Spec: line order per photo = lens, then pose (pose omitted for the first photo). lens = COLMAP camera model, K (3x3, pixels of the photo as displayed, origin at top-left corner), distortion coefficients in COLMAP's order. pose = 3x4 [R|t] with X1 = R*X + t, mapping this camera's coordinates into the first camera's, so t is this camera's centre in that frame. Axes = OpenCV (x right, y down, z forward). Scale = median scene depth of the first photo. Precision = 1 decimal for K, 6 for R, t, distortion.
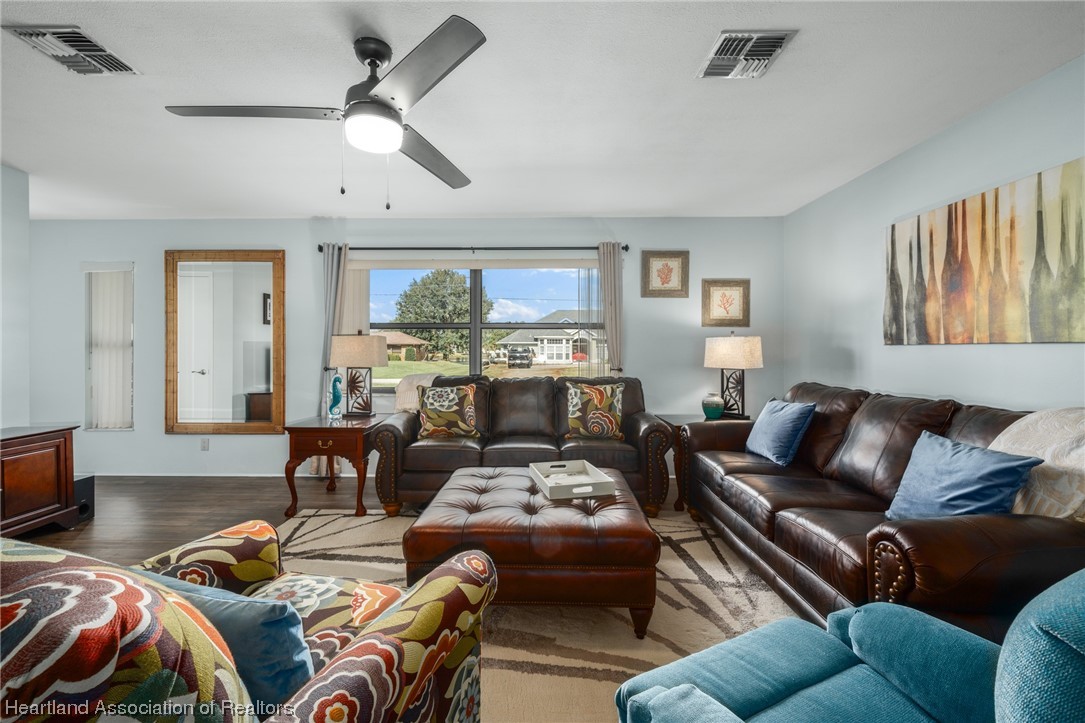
lens RADIAL K [[462.5, 0, 533.4], [0, 462.5, 351.0], [0, 0, 1]] dist [0.000134, -0.000018]
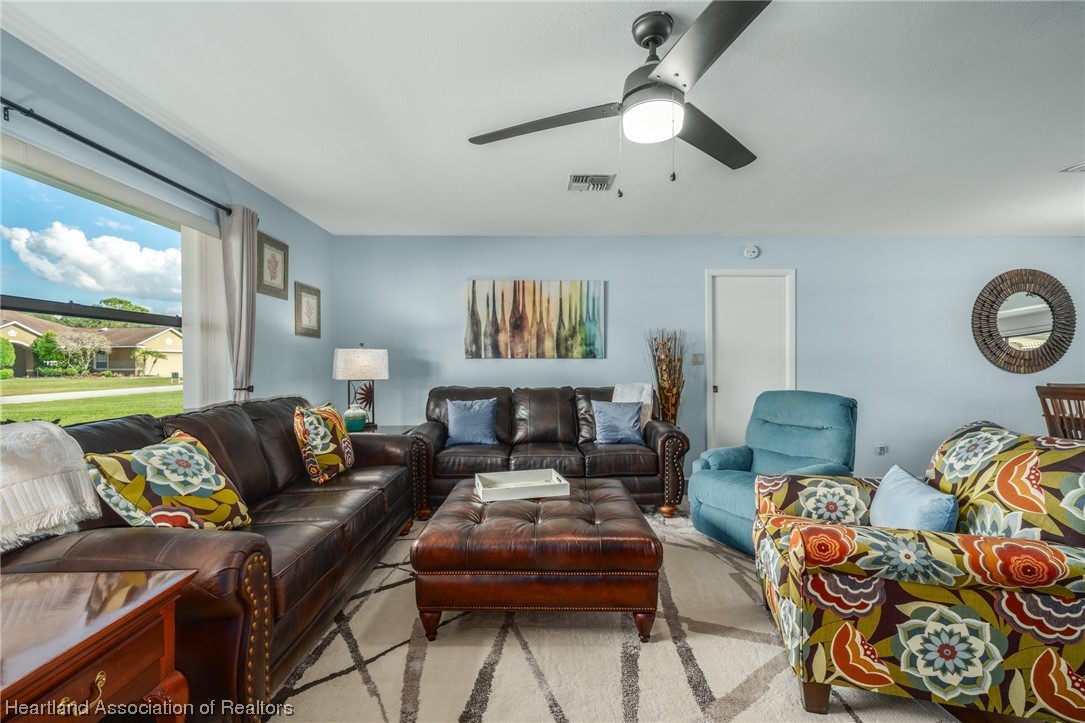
lens RADIAL K [[481.0, 0, 545.6], [0, 481.0, 364.5], [0, 0, 1]] dist [0.000890, 0.000221]
pose [[-0.034259, -0.004600, 0.999402, -0.775976], [0.002417, 0.999986, 0.004685, 0.000062], [-0.999410, 0.002576, -0.034247, 0.757151]]
